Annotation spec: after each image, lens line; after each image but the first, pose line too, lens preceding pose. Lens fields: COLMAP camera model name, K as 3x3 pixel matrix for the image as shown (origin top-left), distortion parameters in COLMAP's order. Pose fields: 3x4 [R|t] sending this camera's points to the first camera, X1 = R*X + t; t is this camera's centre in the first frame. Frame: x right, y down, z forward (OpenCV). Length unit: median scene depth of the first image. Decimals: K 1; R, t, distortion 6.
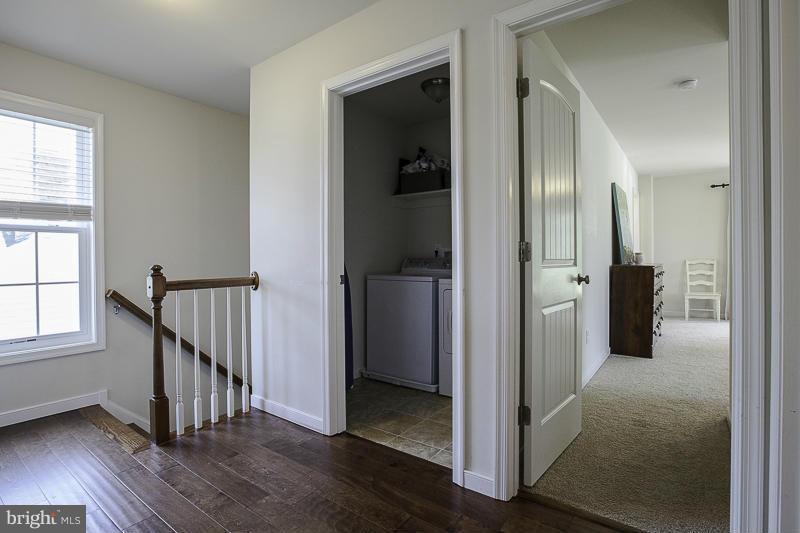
lens RADIAL K [[388.0, 0, 403.2], [0, 388.0, 264.0], [0, 0, 1]] dist [-0.014146, 0.000389]
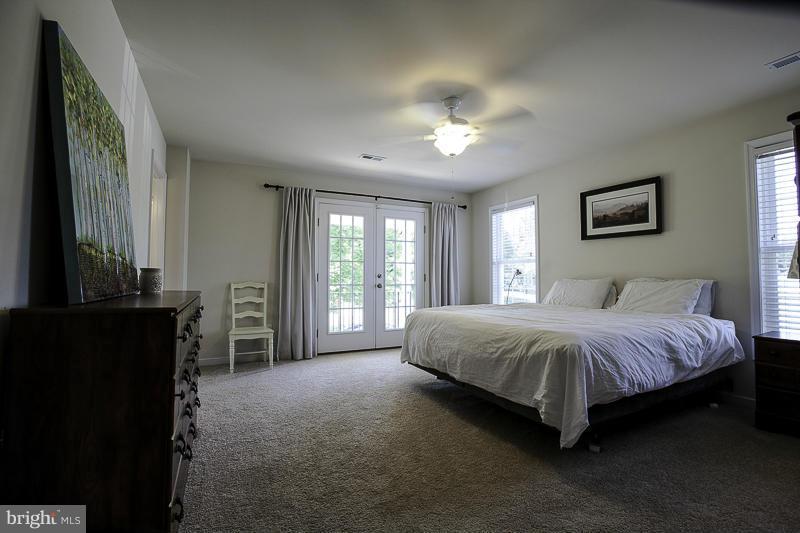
lens RADIAL K [[365.0, 0, 399.1], [0, 365.0, 261.1], [0, 0, 1]] dist [-0.009722, 0.000560]
pose [[0.459097, 0.051469, 0.886894, 0.290964], [0.002373, 0.998246, -0.059160, -0.010316], [-0.888383, 0.029265, 0.458170, 0.434007]]
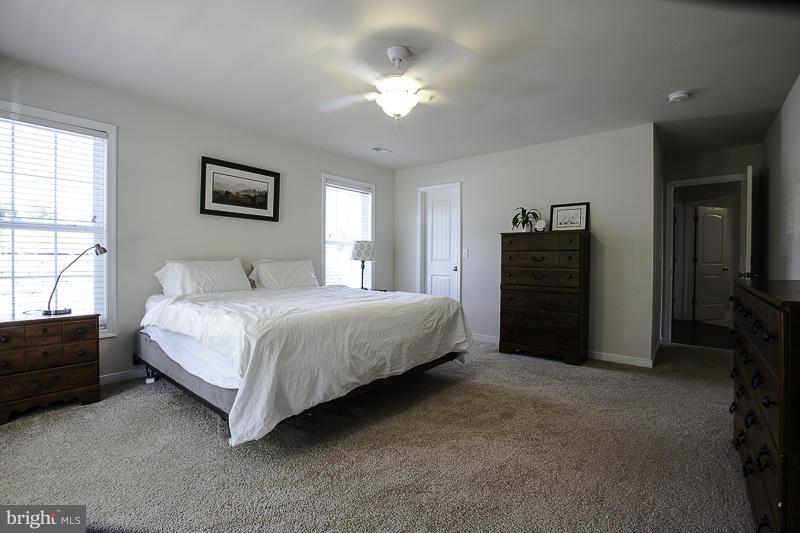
lens RADIAL K [[365.0, 0, 399.1], [0, 365.0, 261.1], [0, 0, 1]] dist [-0.009722, 0.000560]
pose [[-0.996578, 0.004067, 0.082557, 0.564521], [0.005337, 0.999871, 0.015172, -0.018111], [-0.082485, 0.015561, -0.996471, 0.803656]]
